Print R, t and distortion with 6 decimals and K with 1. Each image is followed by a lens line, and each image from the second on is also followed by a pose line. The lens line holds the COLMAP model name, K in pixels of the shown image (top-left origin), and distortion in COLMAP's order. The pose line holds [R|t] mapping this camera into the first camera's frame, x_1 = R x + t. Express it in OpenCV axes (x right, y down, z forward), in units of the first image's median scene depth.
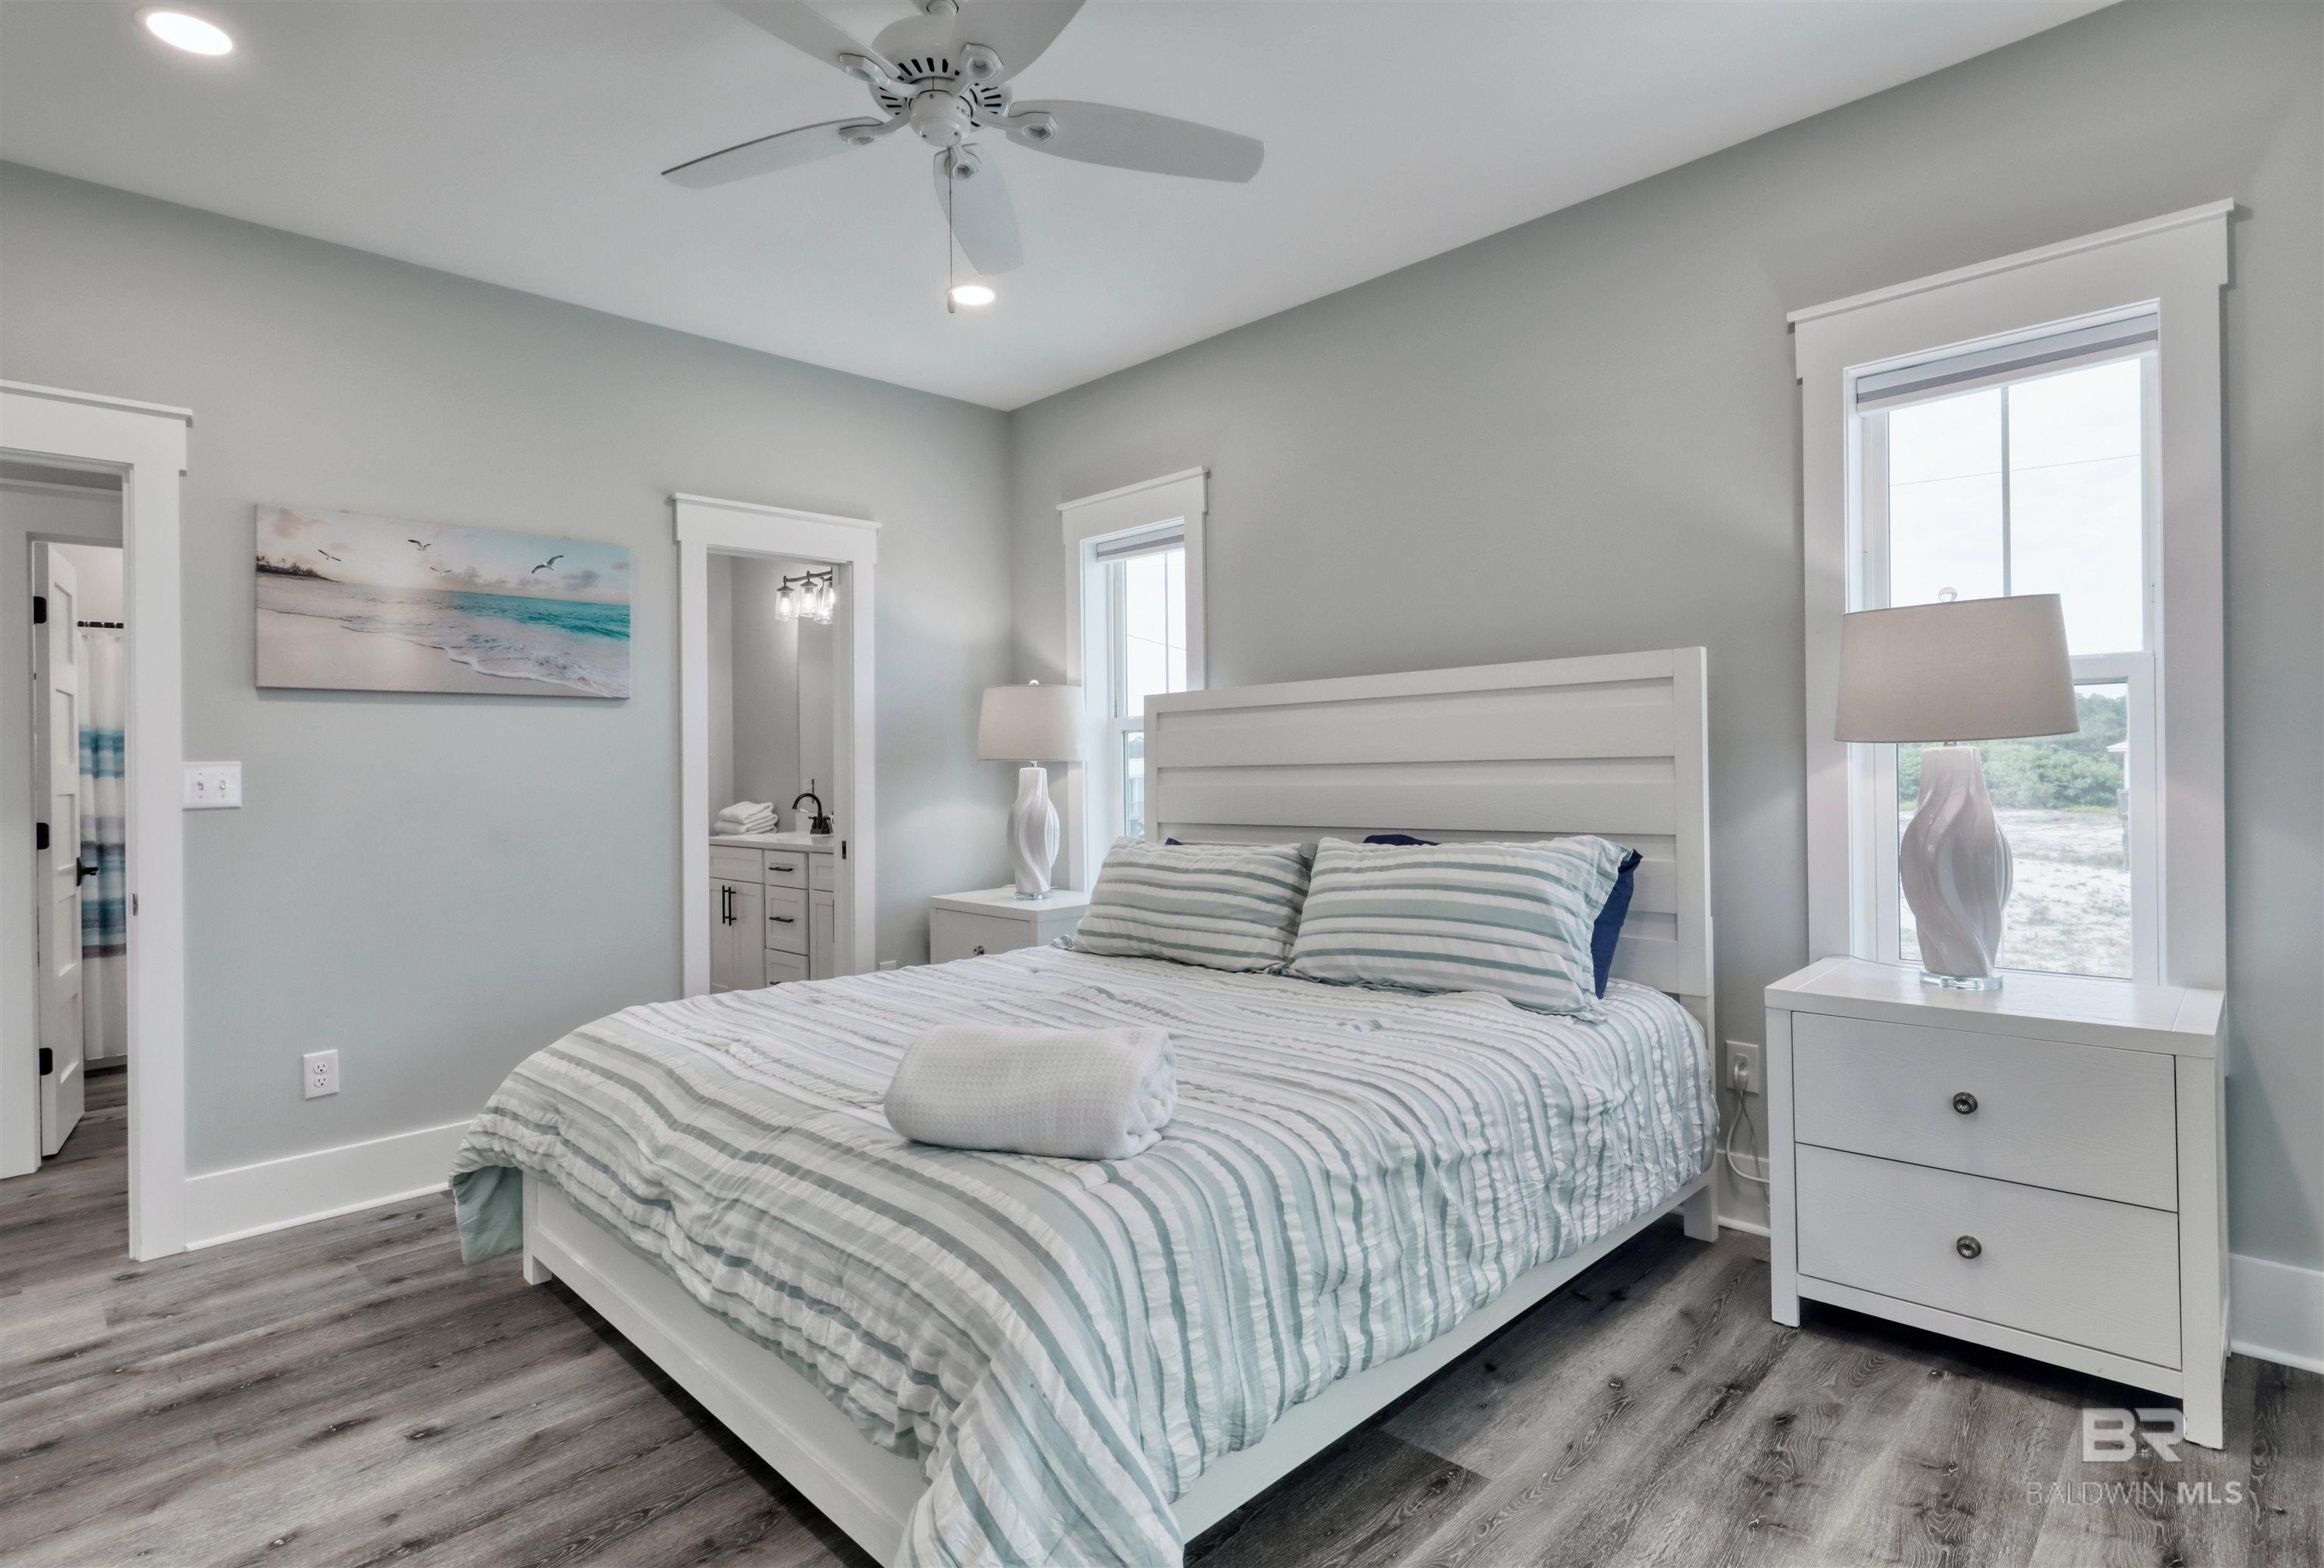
lens RADIAL K [[1165.3, 0, 1162.0], [0, 1165.3, 784.0], [0, 0, 1]] dist [0.000531, 0.000240]
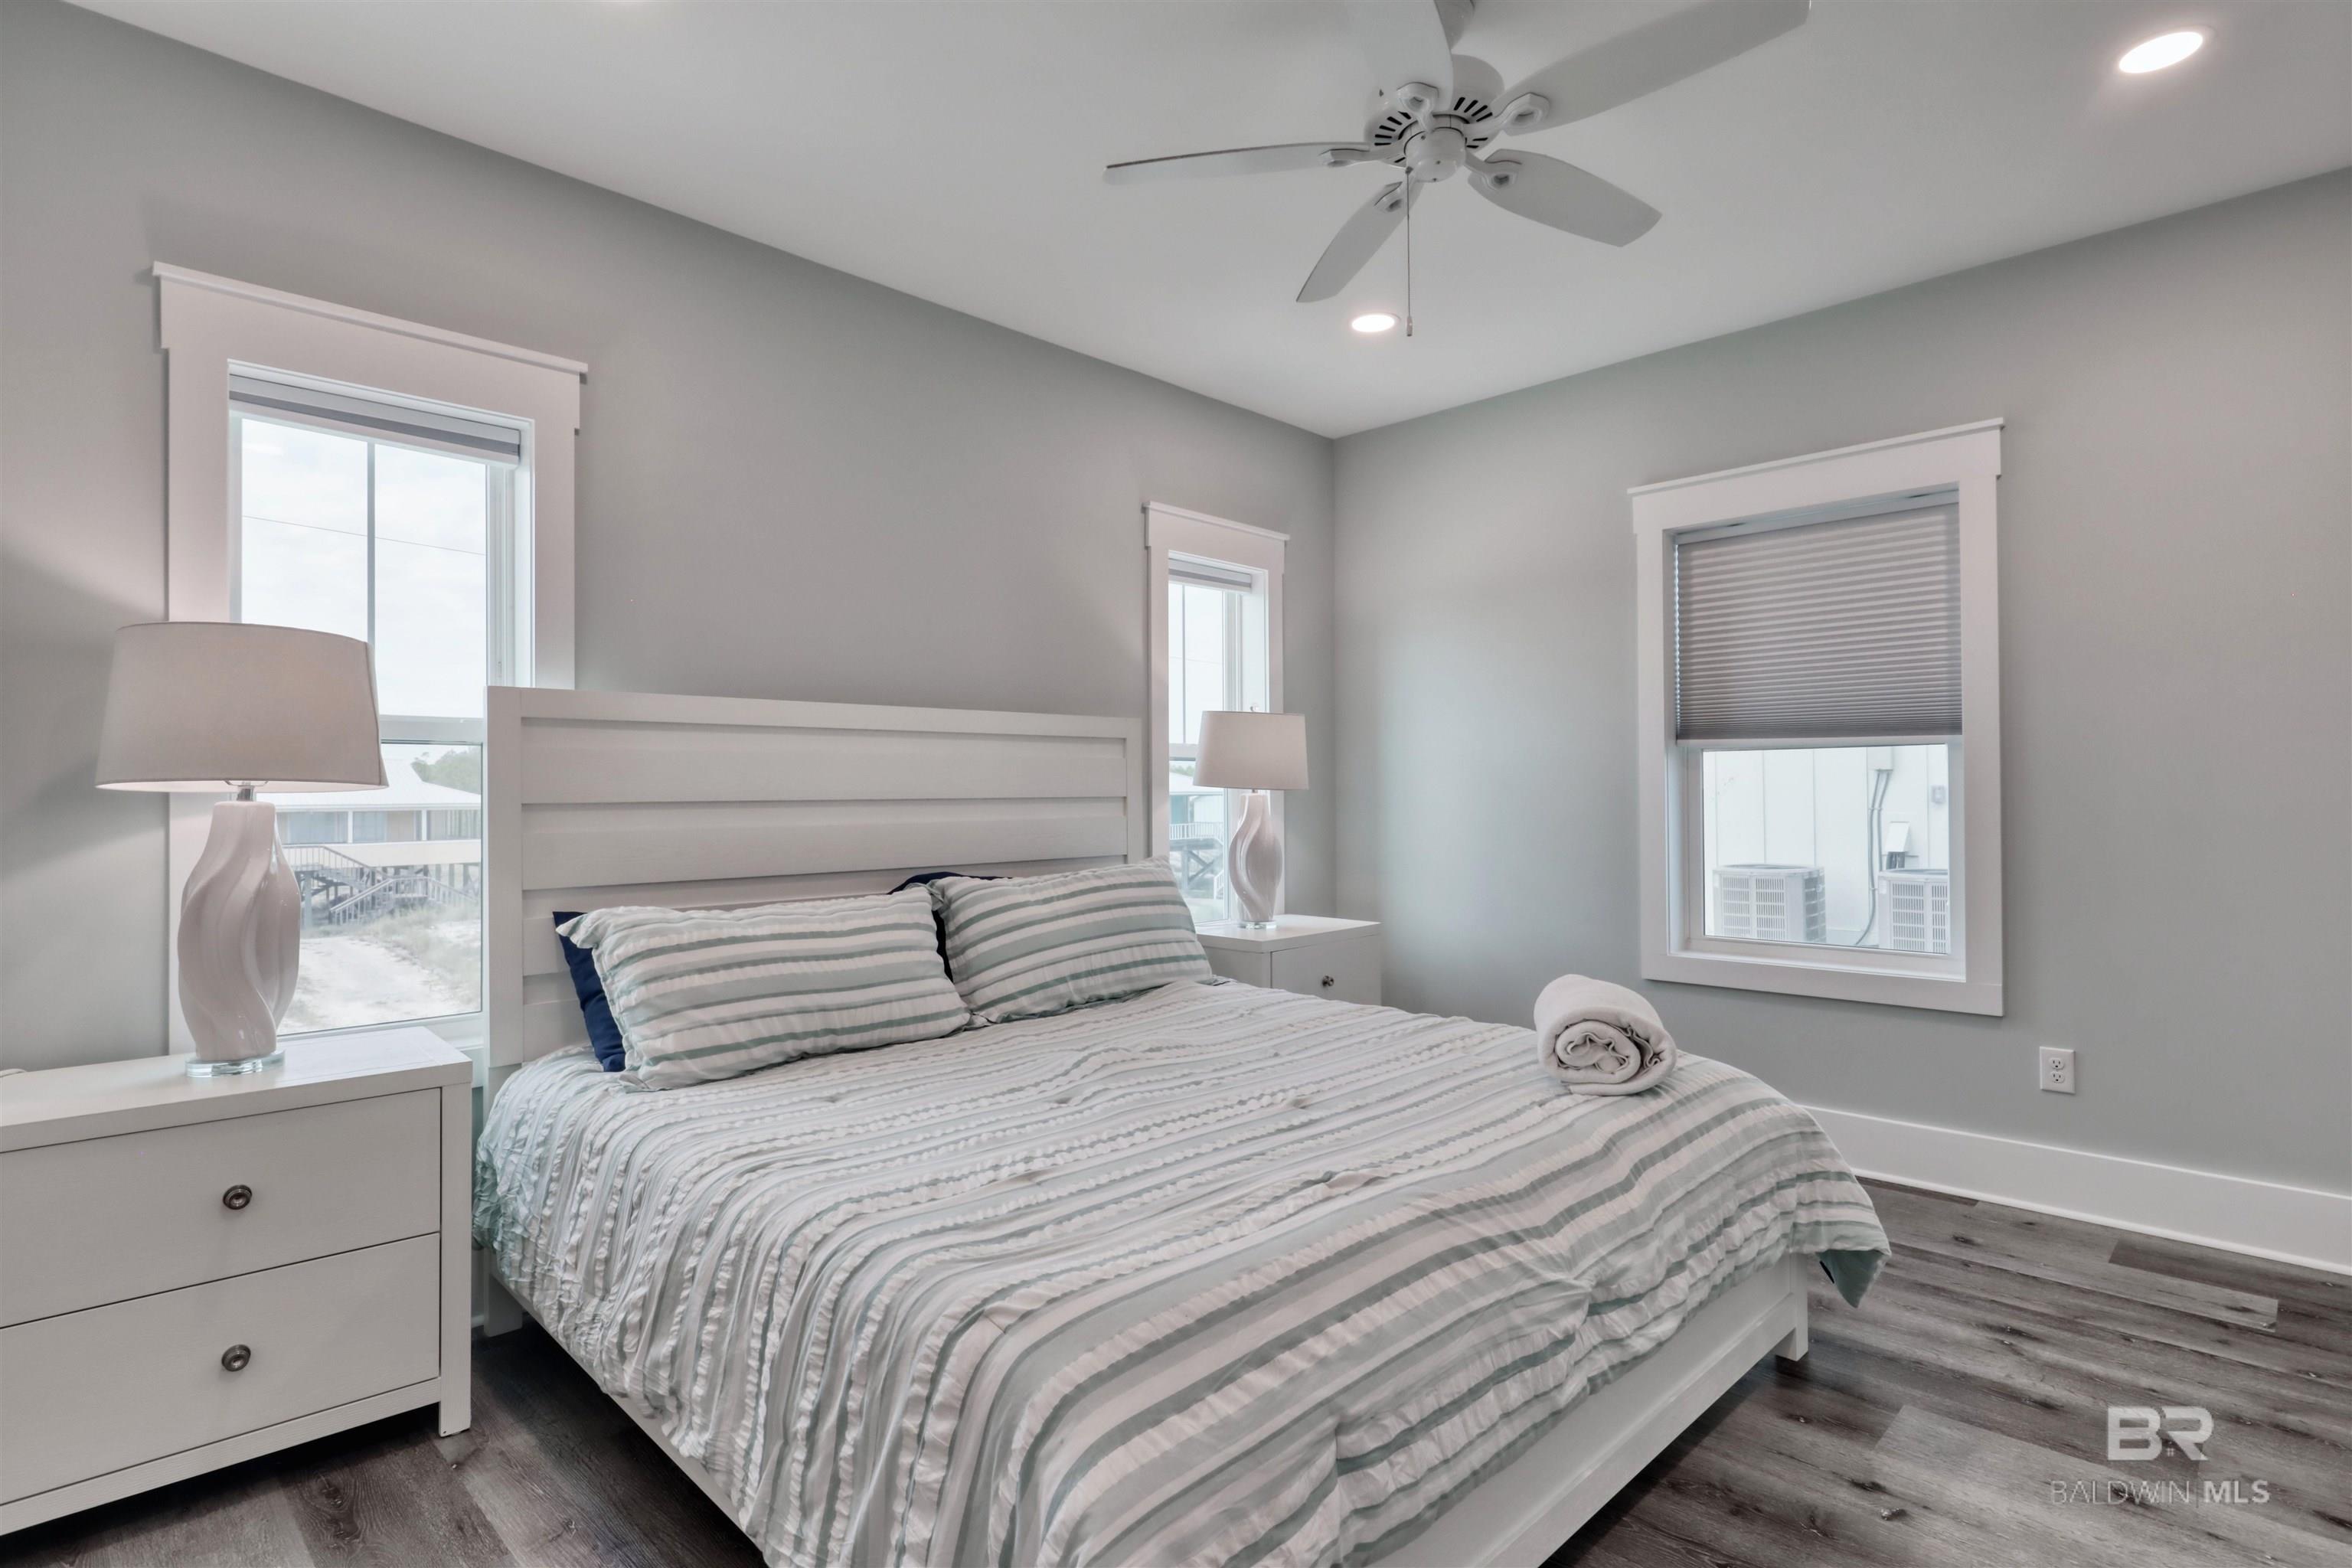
lens RADIAL K [[1191.8, 0, 1176.0], [0, 1191.8, 784.0], [0, 0, 1]] dist [0.065748, -0.000019]
pose [[0.010729, 0.032125, 0.999426, -0.776453], [0.024720, 0.999170, -0.032382, 0.006340], [-0.999637, 0.025054, 0.009926, 0.759157]]
